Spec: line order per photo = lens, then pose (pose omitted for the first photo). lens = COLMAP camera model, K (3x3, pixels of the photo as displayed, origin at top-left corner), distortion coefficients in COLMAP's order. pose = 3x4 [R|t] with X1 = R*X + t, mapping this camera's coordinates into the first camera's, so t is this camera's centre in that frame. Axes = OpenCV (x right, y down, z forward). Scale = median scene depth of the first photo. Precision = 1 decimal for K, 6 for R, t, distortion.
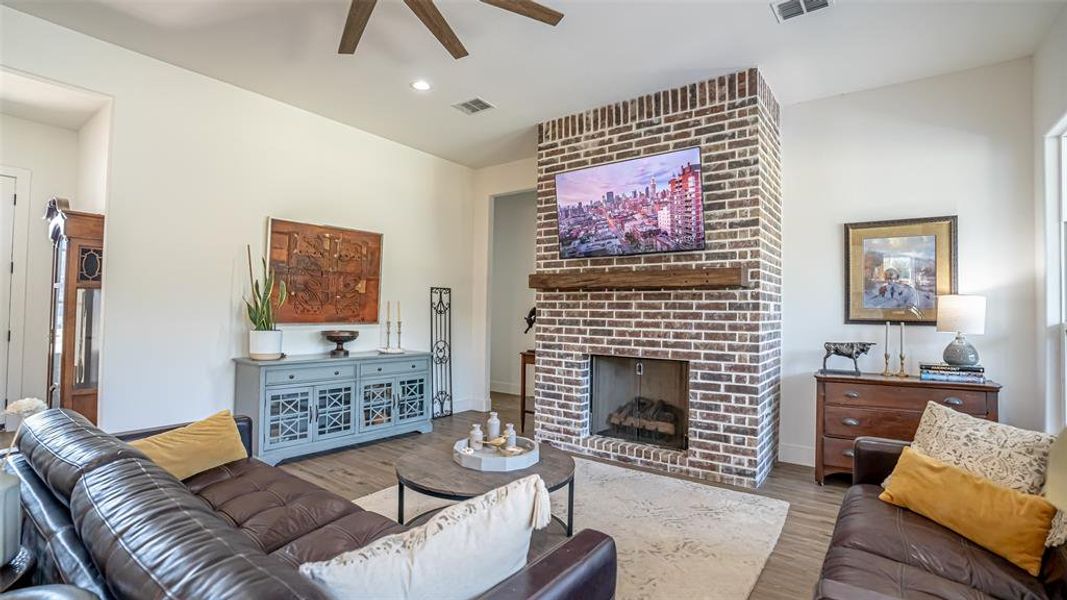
lens RADIAL K [[490.3, 0, 514.7], [0, 490.3, 305.4], [0, 0, 1]] dist [-0.039713, 0.004725]
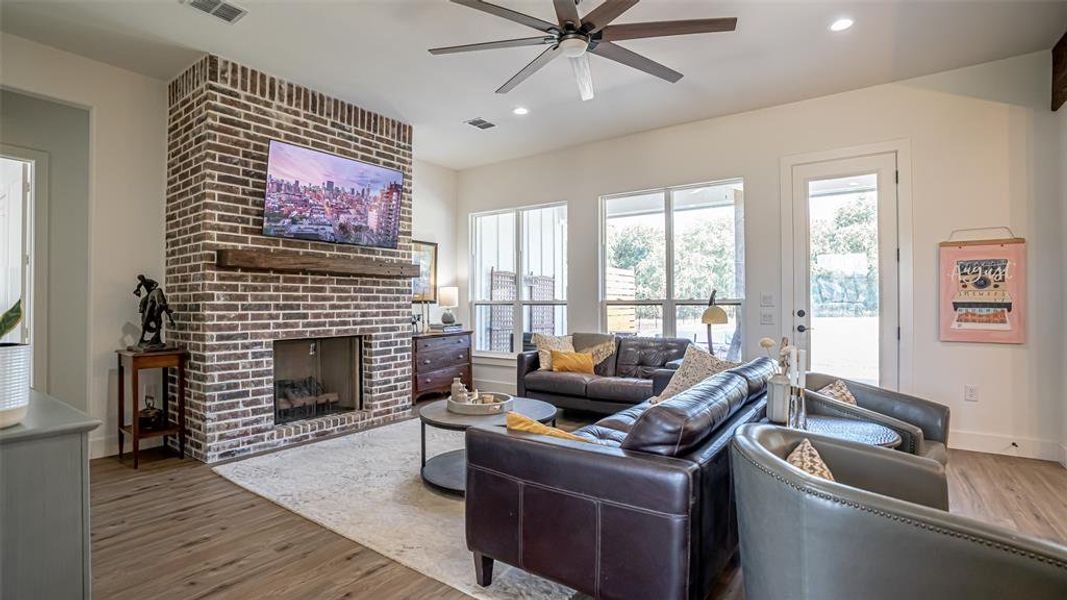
lens RADIAL K [[490.3, 0, 528.3], [0, 490.3, 301.2], [0, 0, 1]] dist [-0.039713, 0.004725]
pose [[-0.013547, -0.014944, 0.999797, -0.838892], [-0.017029, 0.999747, 0.014712, 0.002860], [-0.999763, -0.016826, -0.013798, 0.570468]]
